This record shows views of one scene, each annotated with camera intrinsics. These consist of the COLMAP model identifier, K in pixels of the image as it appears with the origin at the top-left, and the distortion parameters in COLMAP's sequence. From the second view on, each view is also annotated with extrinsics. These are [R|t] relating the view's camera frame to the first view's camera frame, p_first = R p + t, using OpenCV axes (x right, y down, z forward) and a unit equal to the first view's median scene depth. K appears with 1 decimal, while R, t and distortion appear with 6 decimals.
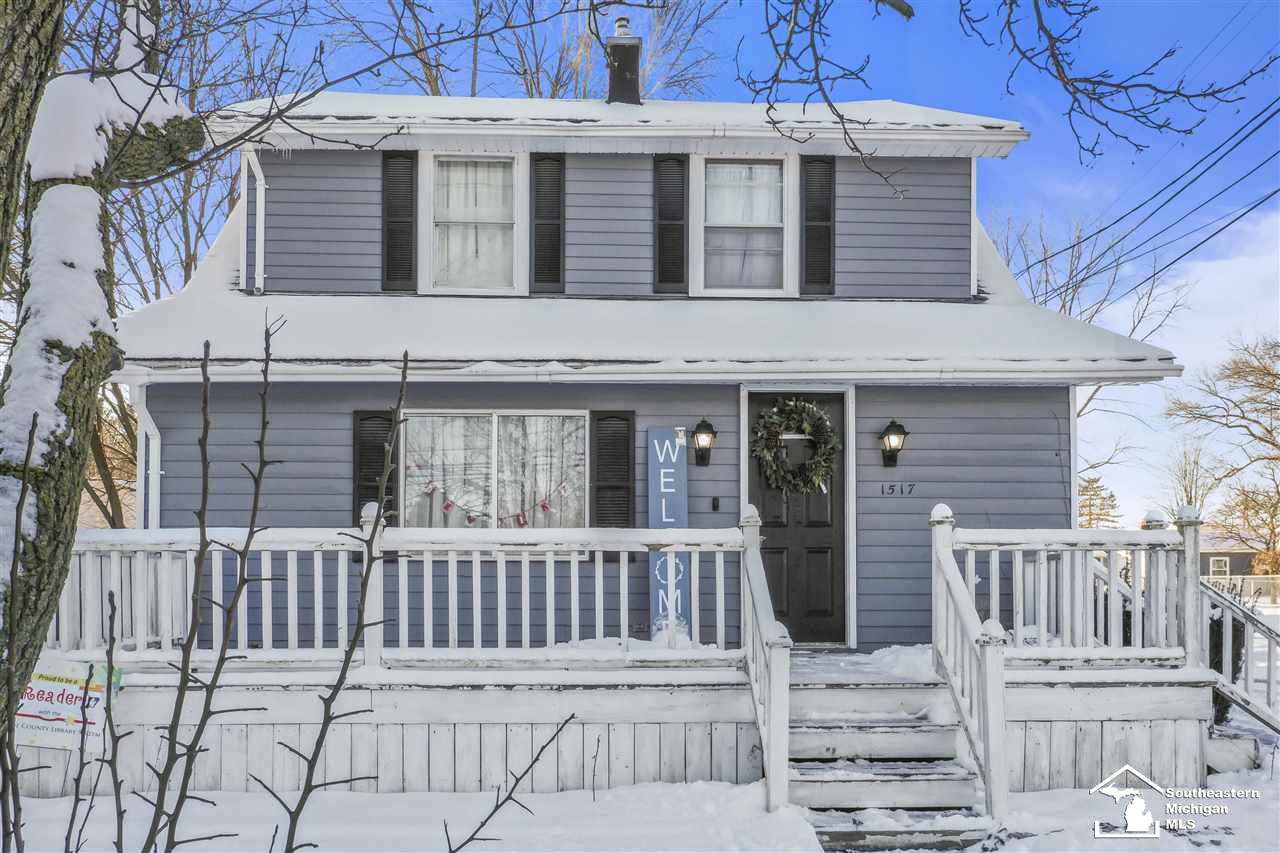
lens RADIAL K [[1055.1, 0, 640.0], [0, 1055.1, 426.5], [0, 0, 1]] dist [-0.000521, -0.000880]
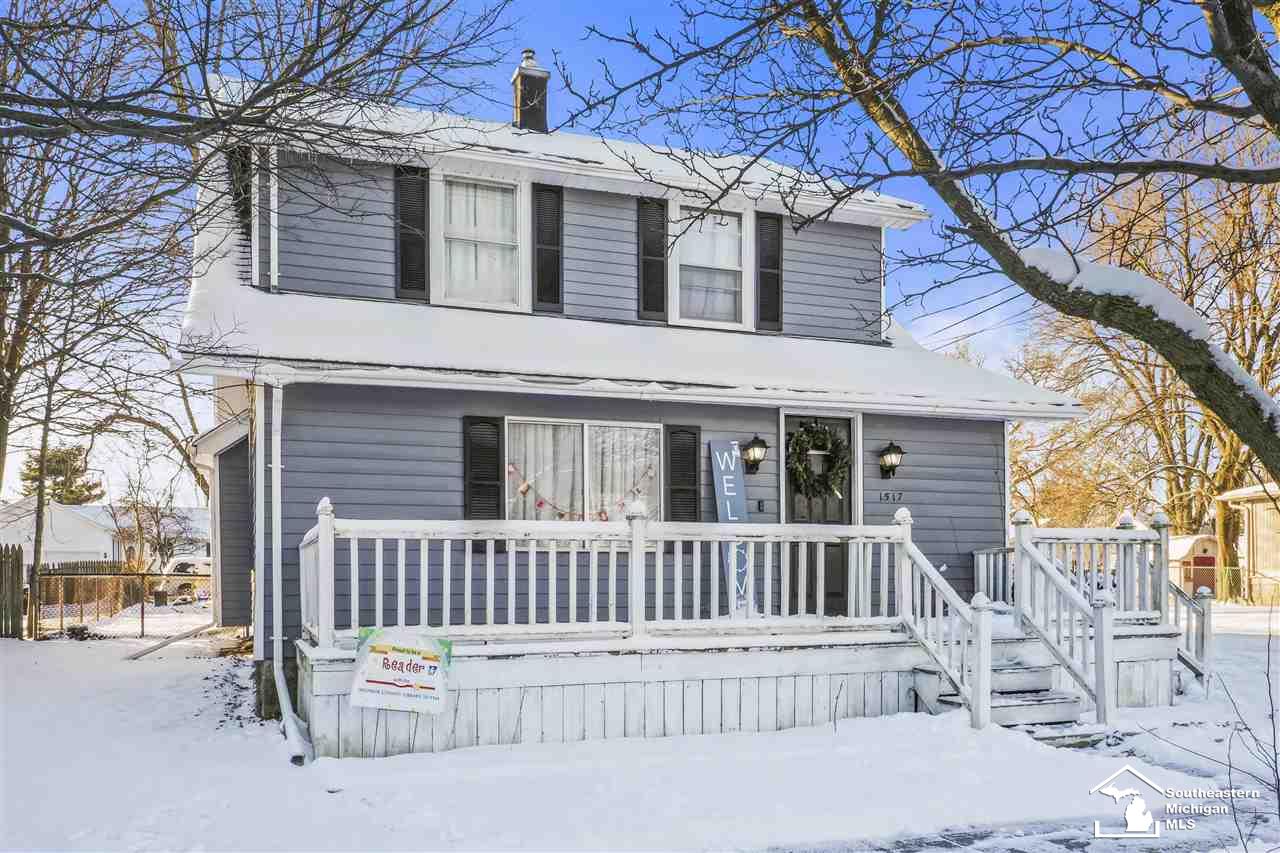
lens RADIAL K [[1055.1, 0, 640.0], [0, 1055.1, 426.5], [0, 0, 1]] dist [-0.000521, -0.000880]
pose [[0.946640, 0.041193, 0.319651, -0.447532], [-0.041188, 0.999128, -0.006780, -0.003723], [-0.319652, -0.006747, 0.947511, -0.104989]]
